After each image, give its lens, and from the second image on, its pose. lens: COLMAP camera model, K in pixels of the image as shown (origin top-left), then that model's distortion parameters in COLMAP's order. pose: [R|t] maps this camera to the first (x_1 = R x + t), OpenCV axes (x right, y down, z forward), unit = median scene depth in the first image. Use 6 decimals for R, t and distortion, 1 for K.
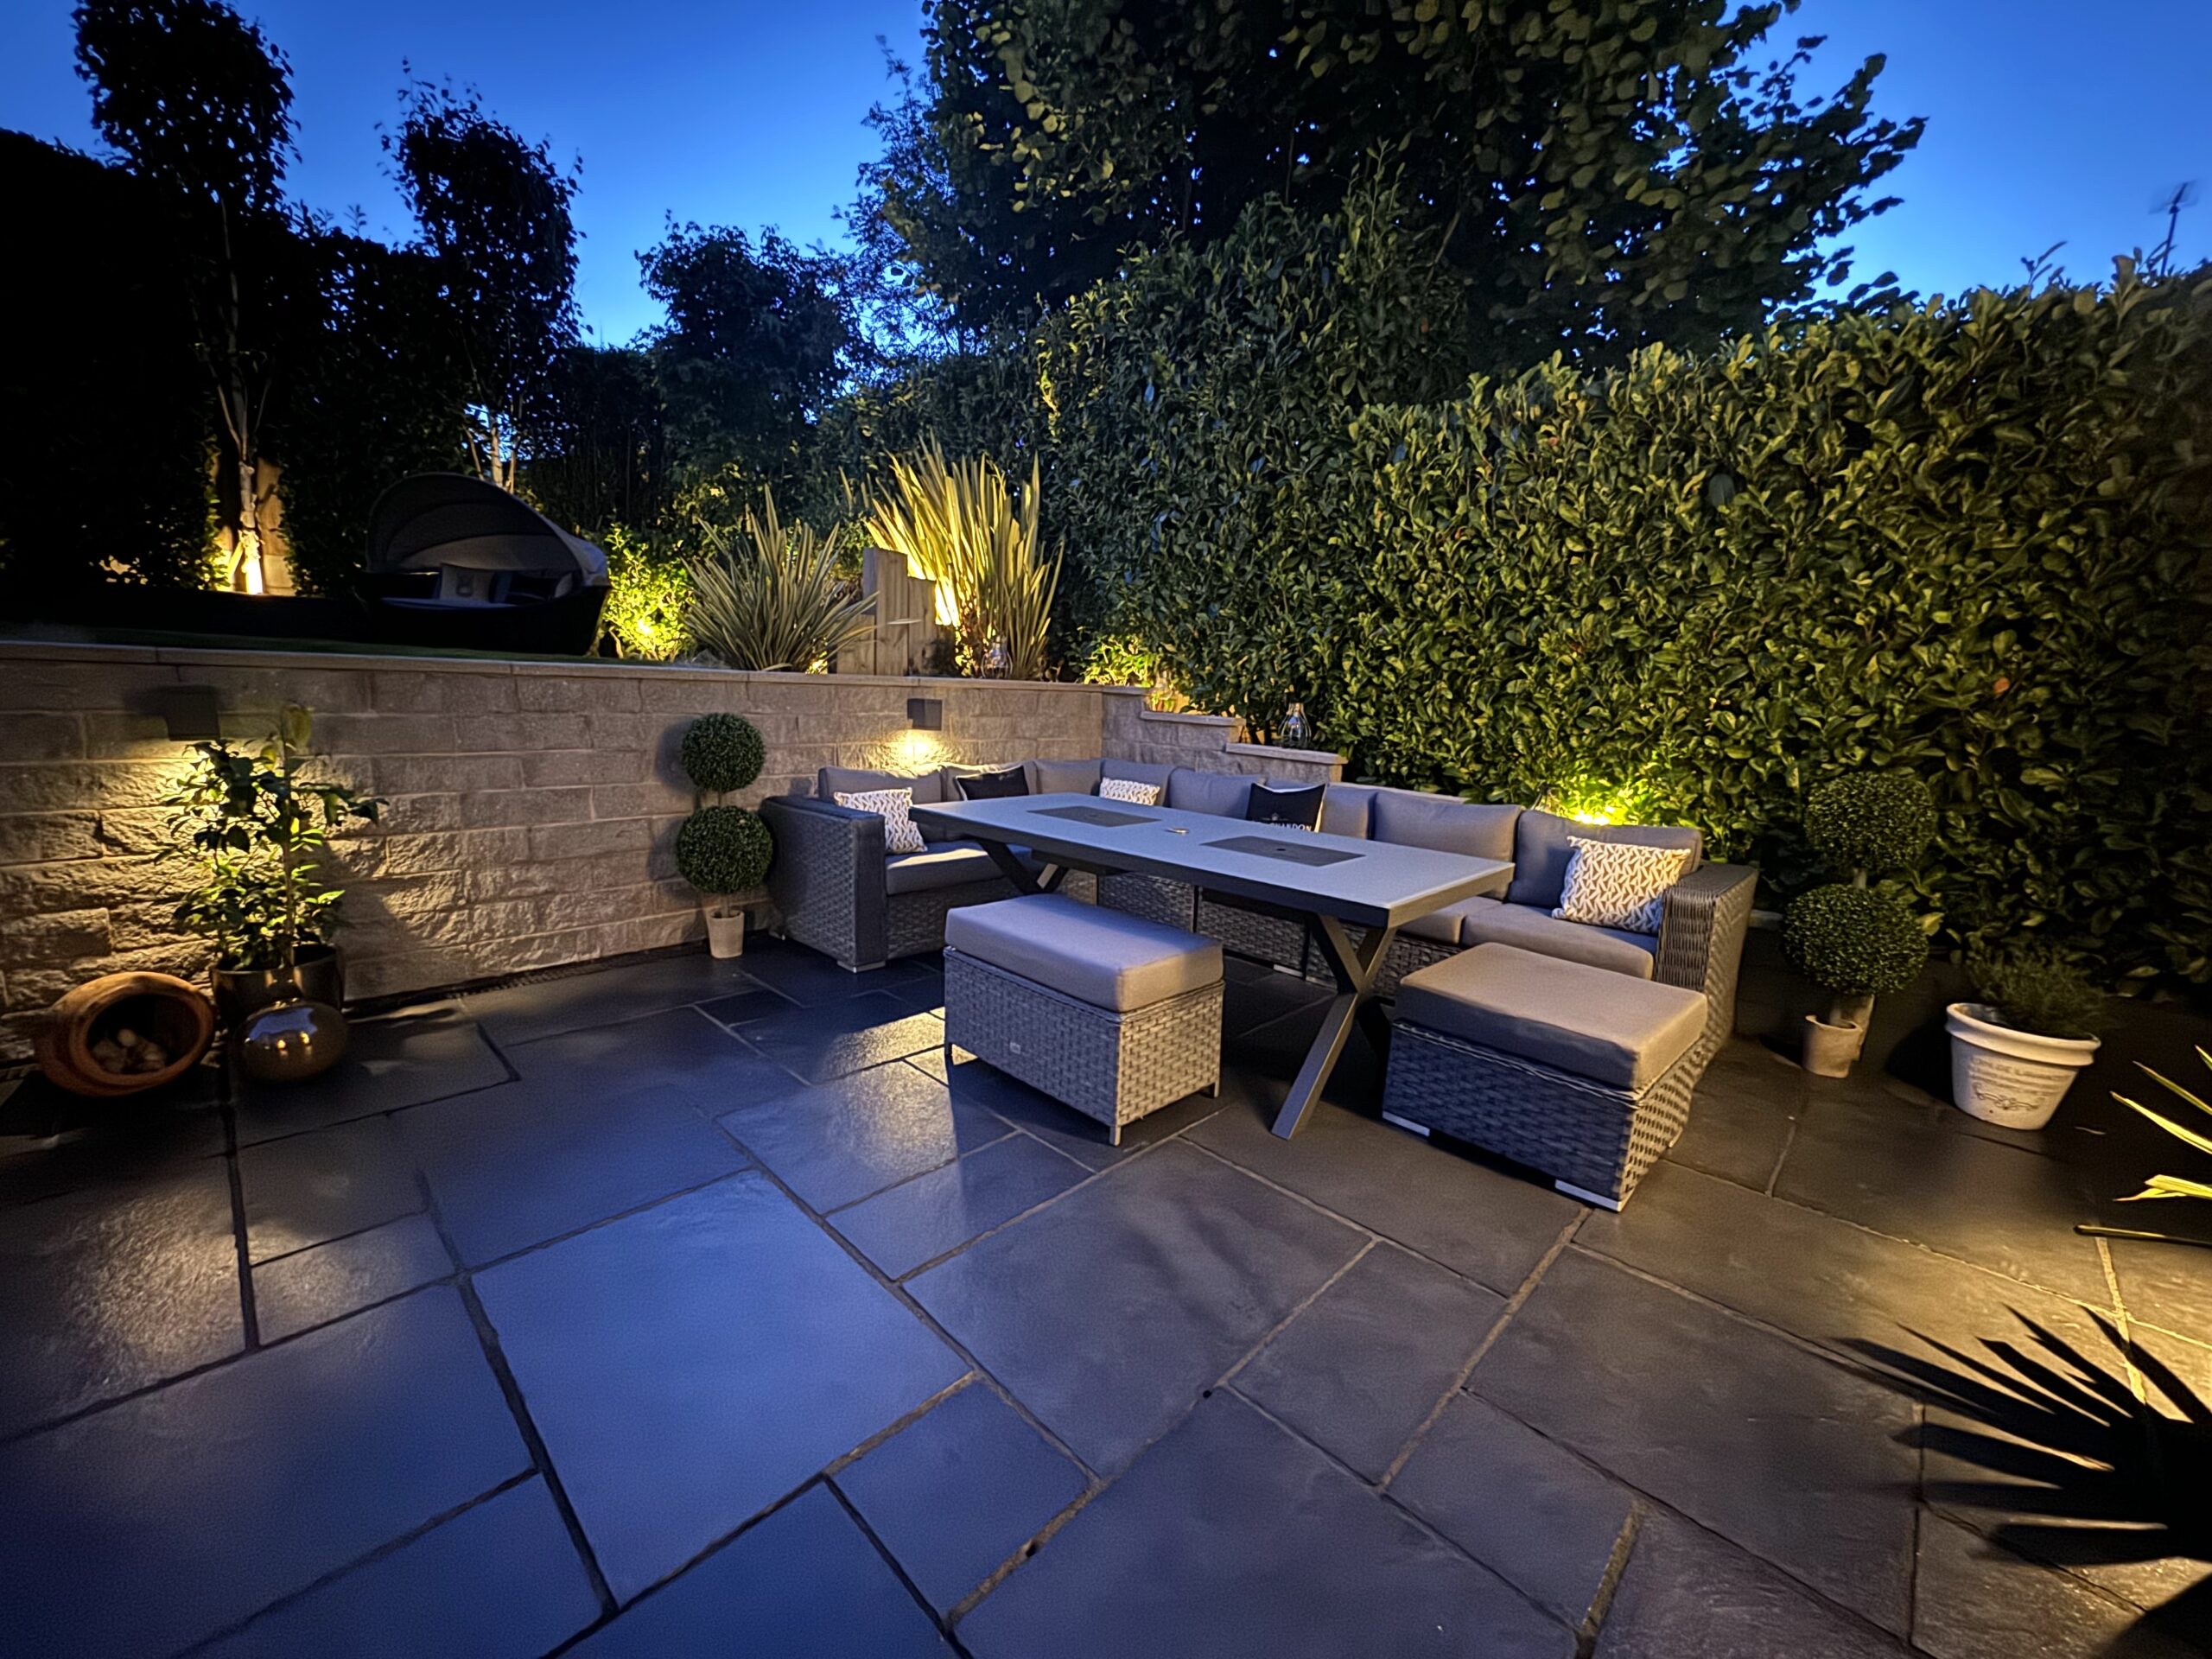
lens RADIAL K [[876.6, 0, 1104.8], [0, 876.6, 829.9], [0, 0, 1]] dist [-0.004362, -0.000834]
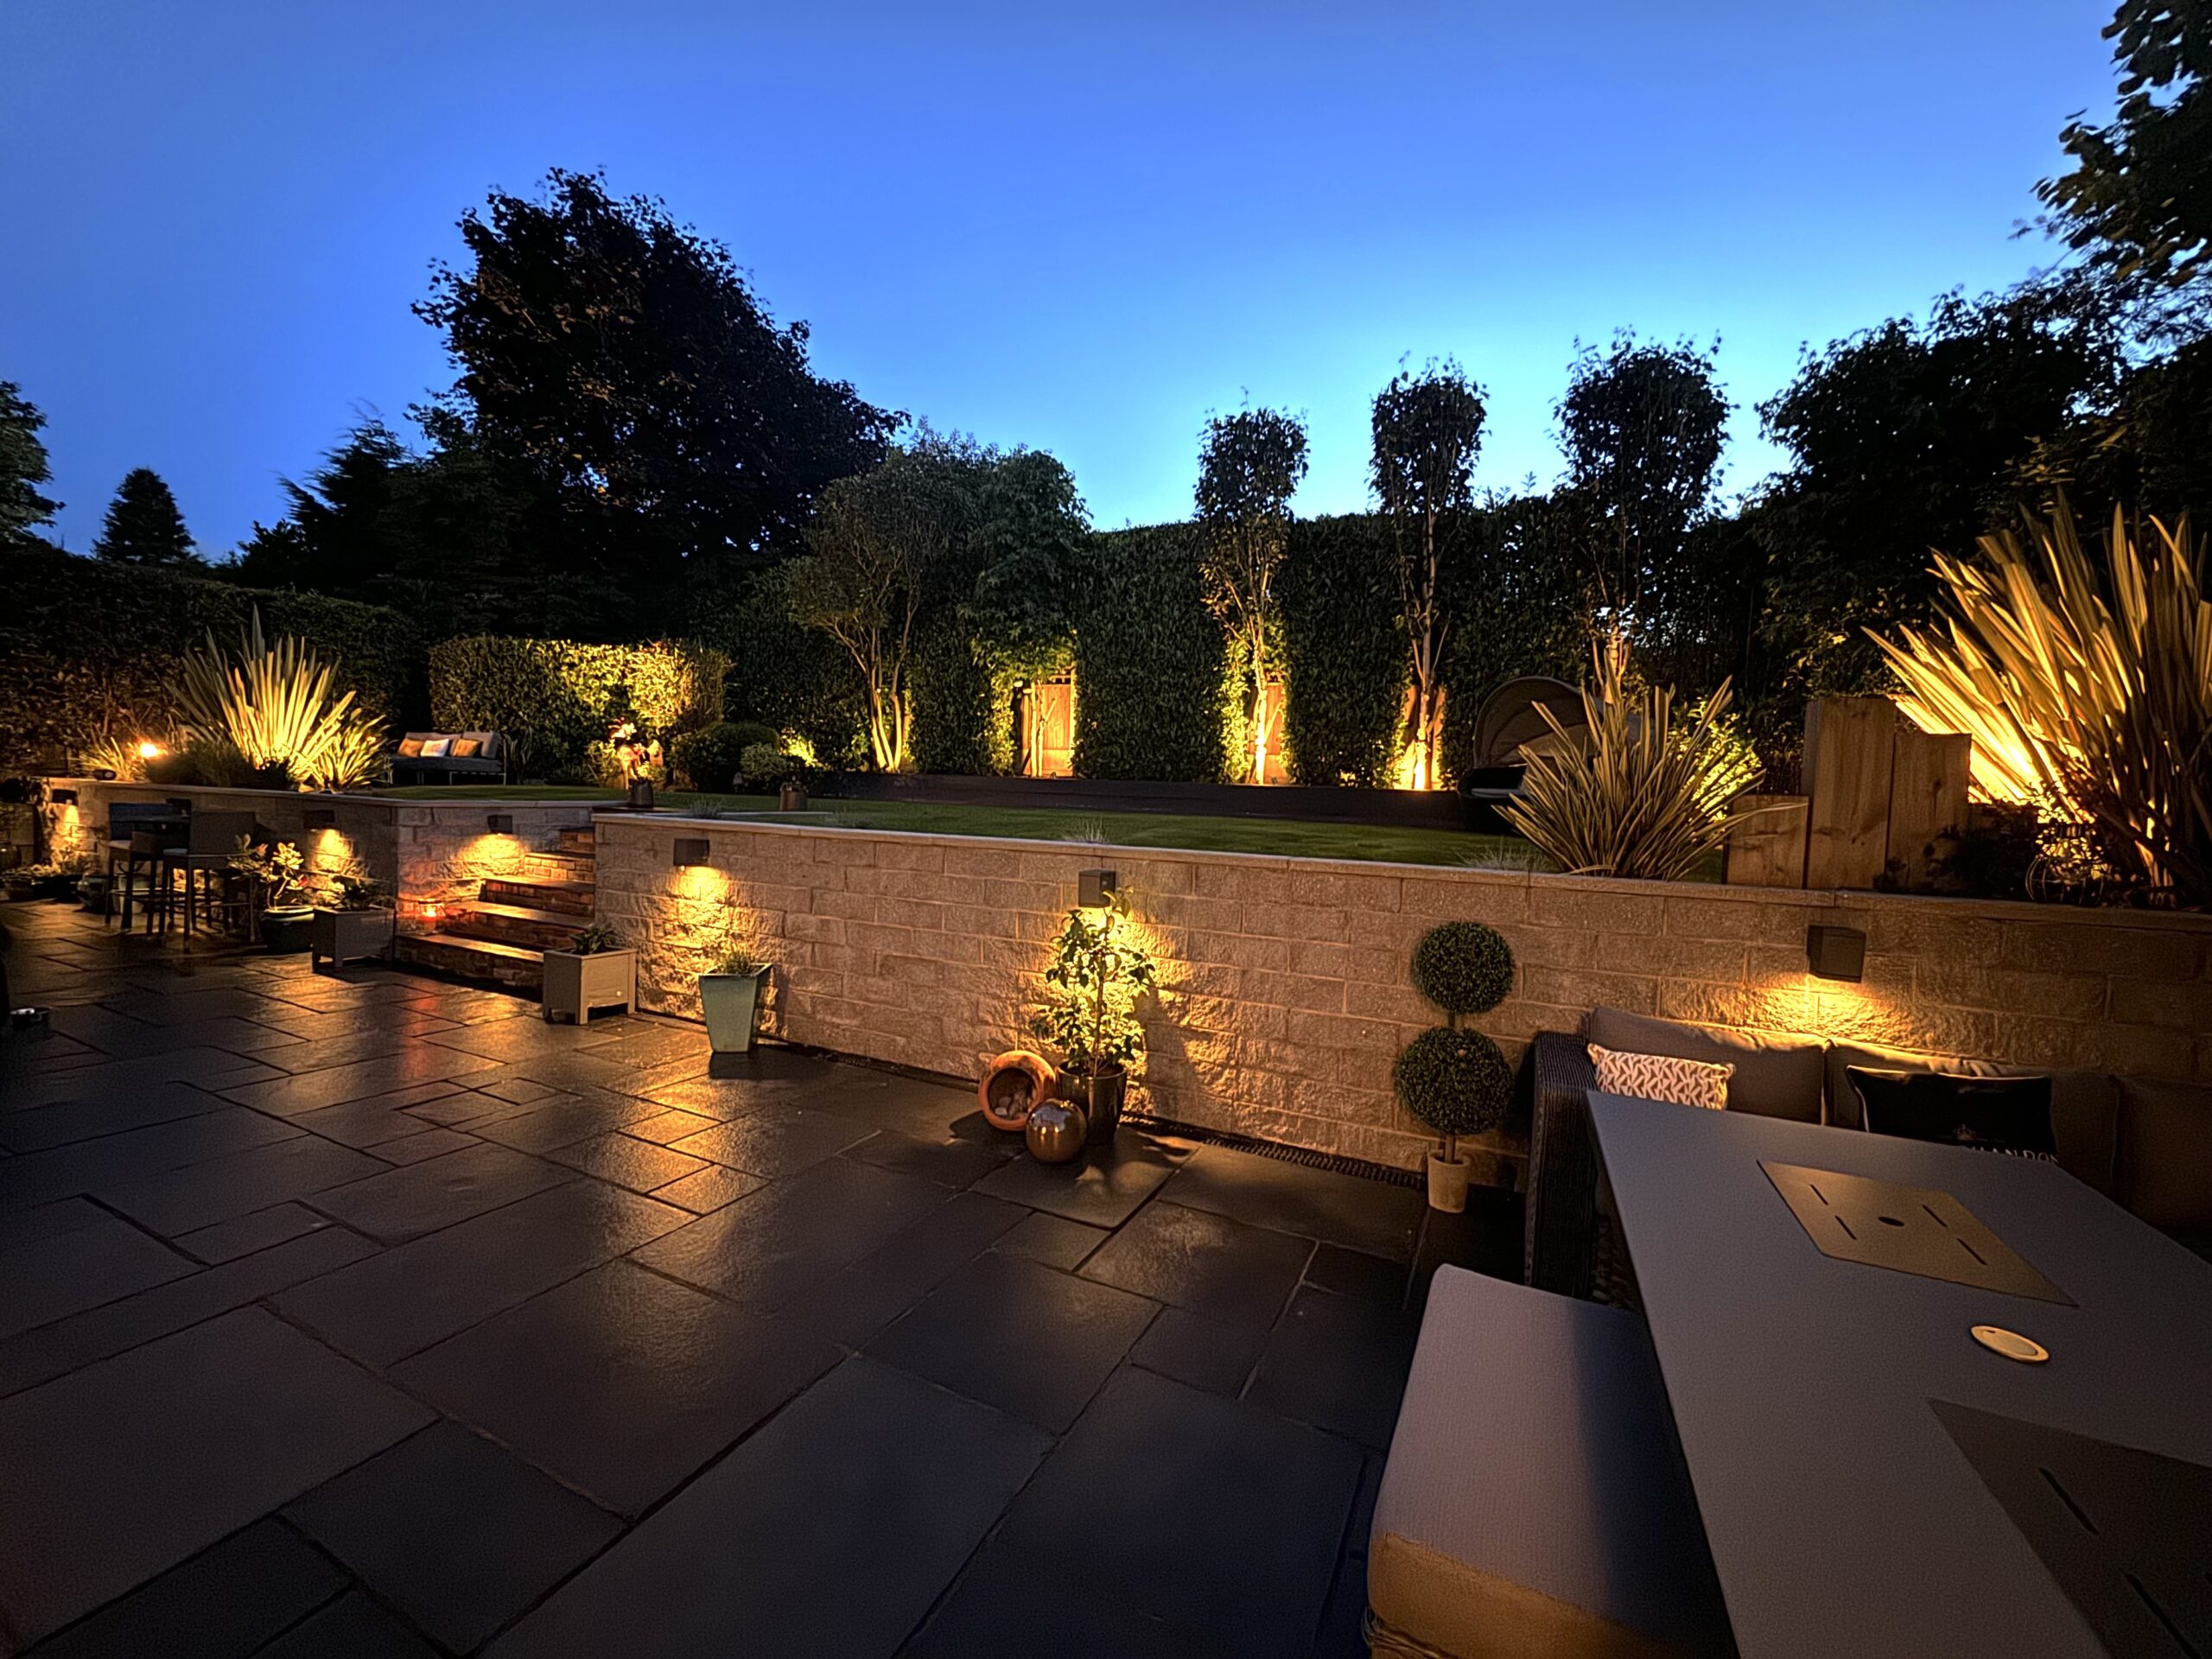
lens RADIAL K [[876.6, 0, 1101.6], [0, 876.6, 828.6], [0, 0, 1]] dist [-0.004362, -0.000834]
pose [[0.304408, -0.000479, -0.952542, 0.288213], [-0.183101, 0.981322, -0.059008, -0.110762], [0.934778, 0.192374, 0.298634, 0.402241]]
